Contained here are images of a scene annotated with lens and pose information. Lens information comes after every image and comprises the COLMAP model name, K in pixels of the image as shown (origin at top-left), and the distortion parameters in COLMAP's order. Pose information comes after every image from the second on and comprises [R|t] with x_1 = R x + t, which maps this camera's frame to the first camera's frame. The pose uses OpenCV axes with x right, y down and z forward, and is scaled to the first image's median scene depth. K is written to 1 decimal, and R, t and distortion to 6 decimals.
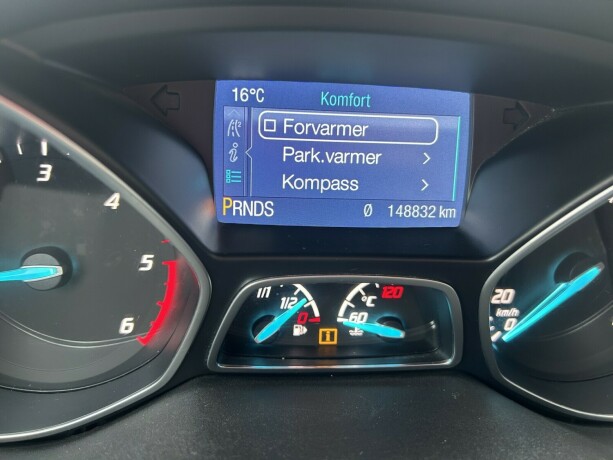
lens RADIAL K [[465.3, 0, 302.6], [0, 465.3, 232.1], [0, 0, 1]] dist [0.023740, -0.036128]
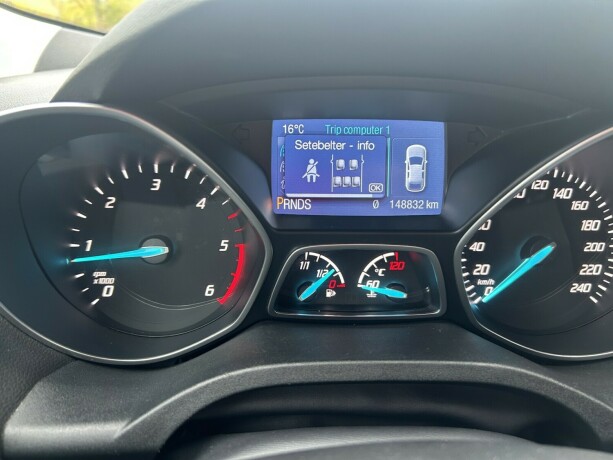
lens RADIAL K [[465.3, 0, 302.3], [0, 465.3, 232.7], [0, 0, 1]] dist [0.023740, -0.036128]
pose [[0.997645, -0.019778, -0.065676, 0.004721], [0.014931, 0.997184, -0.073494, 0.139436], [0.066944, 0.072341, 0.995131, -0.433300]]
